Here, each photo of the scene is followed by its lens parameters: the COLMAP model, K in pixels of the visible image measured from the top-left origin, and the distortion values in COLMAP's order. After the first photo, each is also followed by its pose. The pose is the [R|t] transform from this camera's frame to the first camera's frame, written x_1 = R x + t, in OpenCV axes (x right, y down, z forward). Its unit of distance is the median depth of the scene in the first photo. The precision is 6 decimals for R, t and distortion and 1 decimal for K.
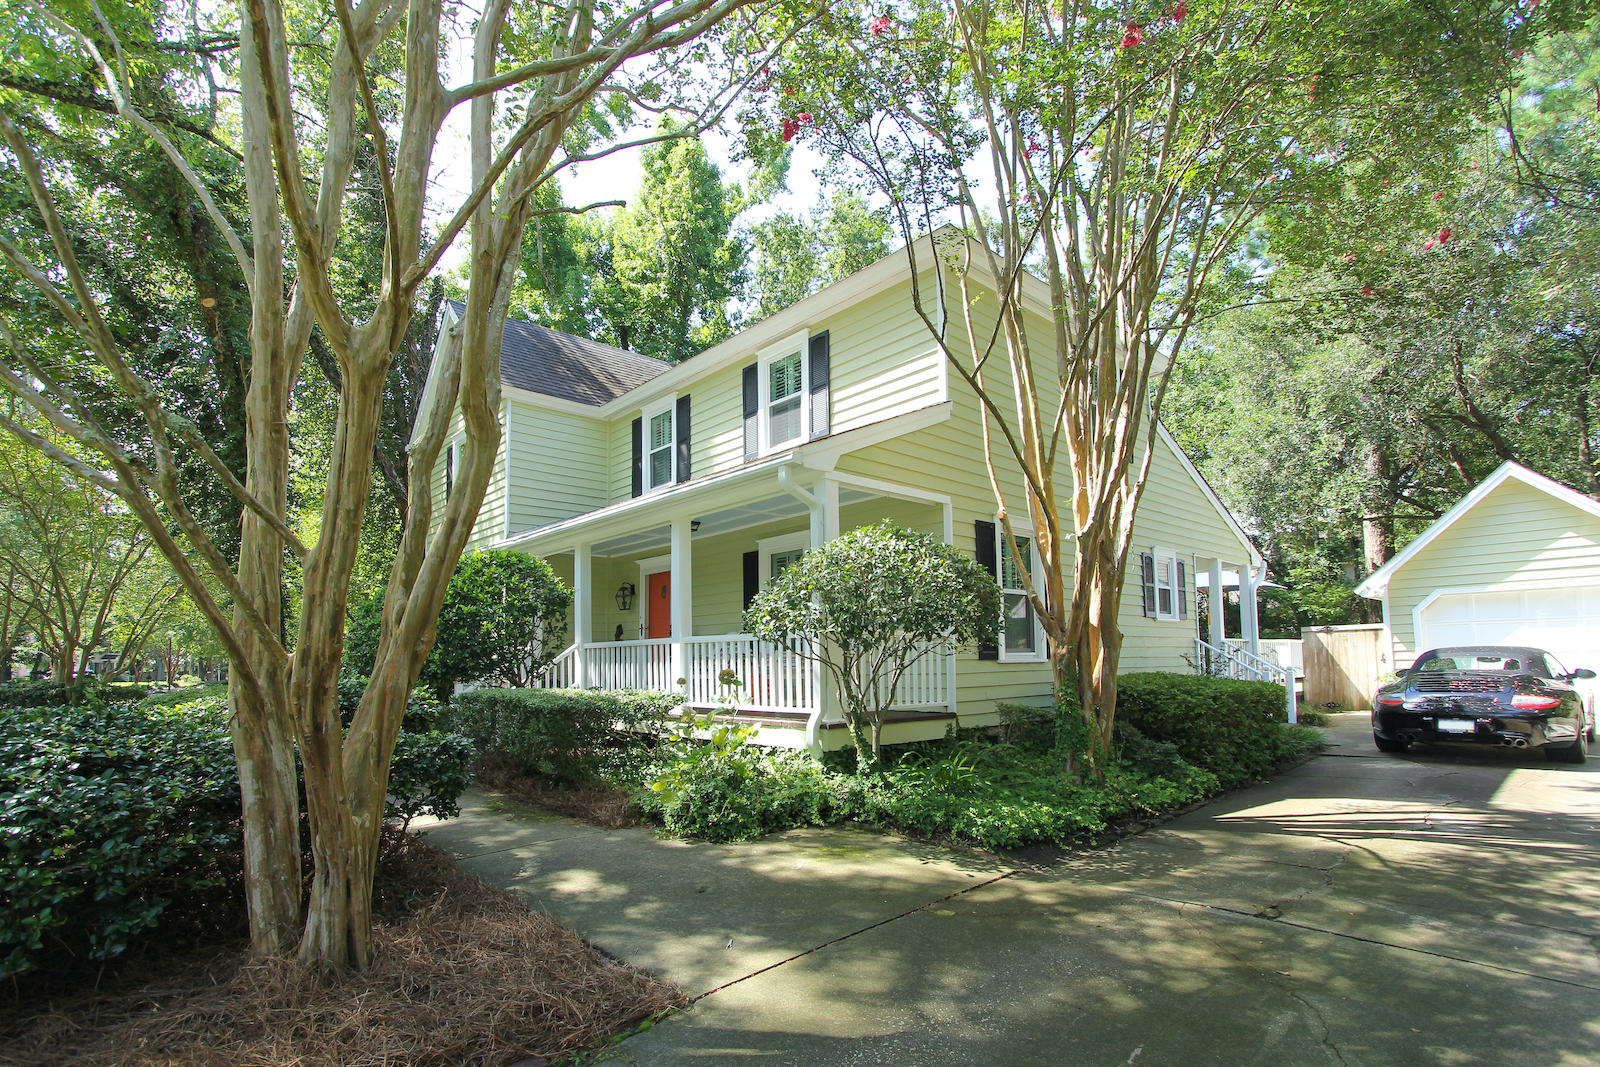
lens RADIAL K [[763.2, 0, 806.8], [0, 763.2, 529.6], [0, 0, 1]] dist [-0.016553, 0.002632]
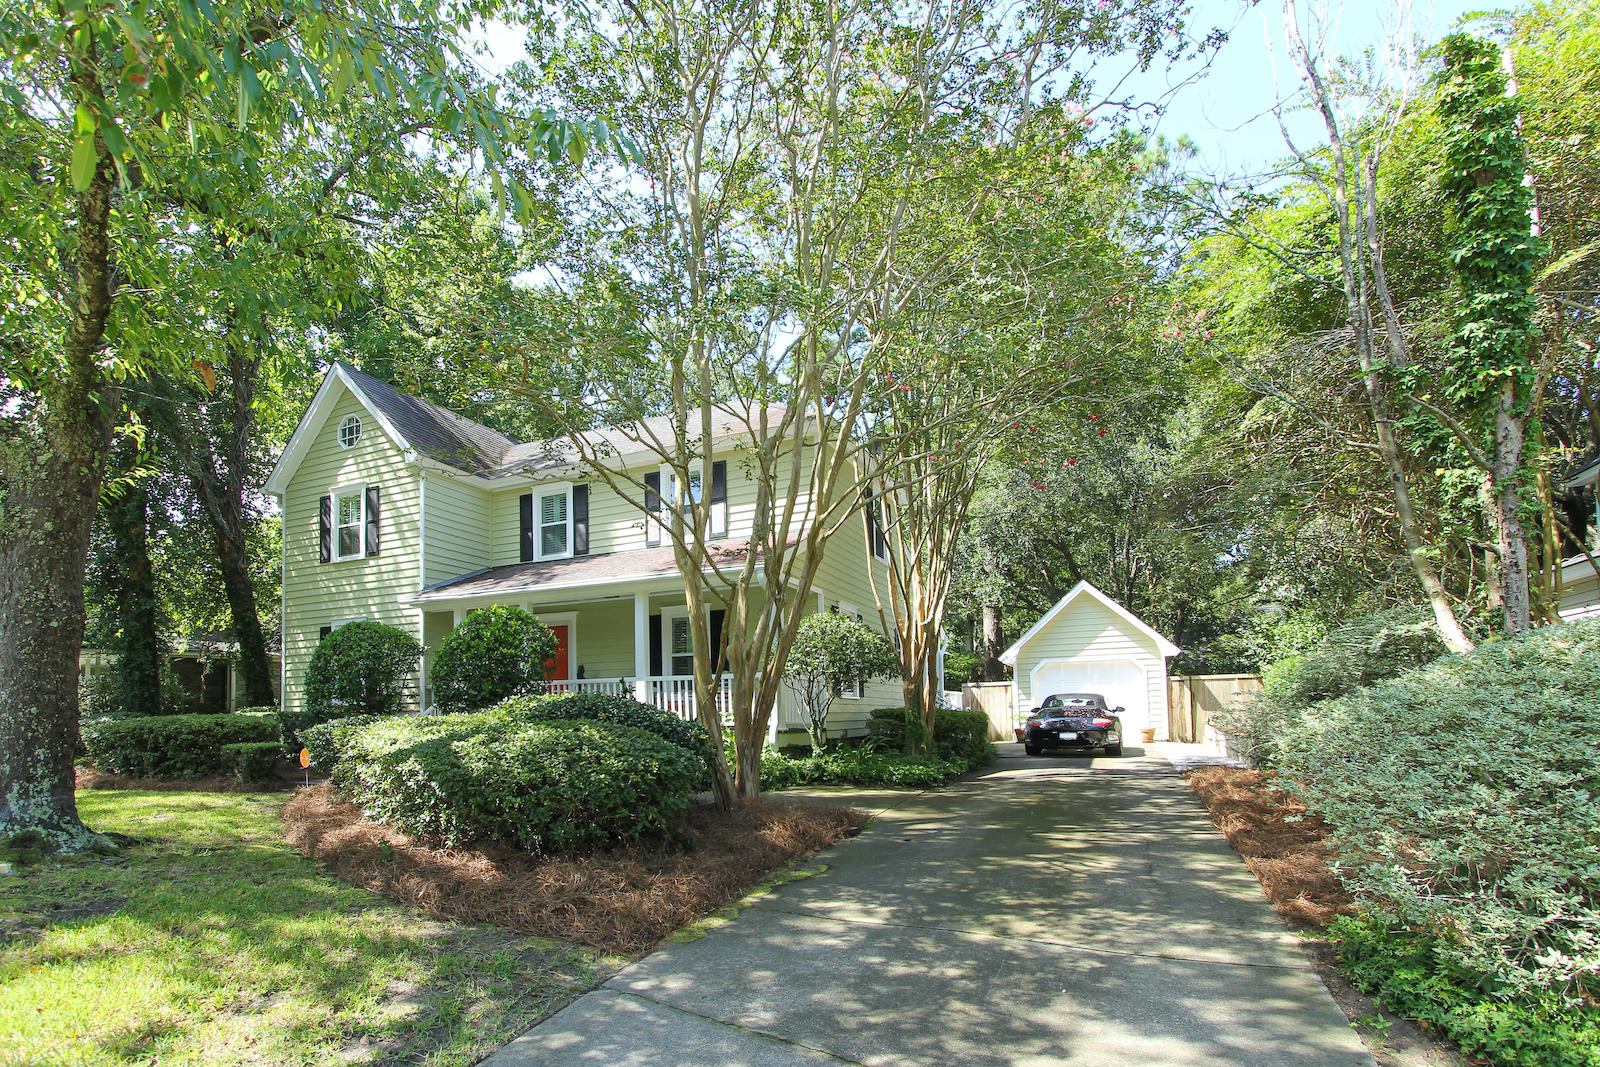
lens RADIAL K [[763.2, 0, 794.6], [0, 763.2, 535.5], [0, 0, 1]] dist [-0.016553, 0.002632]
pose [[0.910980, 0.094590, 0.401458, -0.418070], [-0.068274, 0.994502, -0.079396, -0.021373], [-0.406761, 0.044919, 0.912430, -0.339186]]
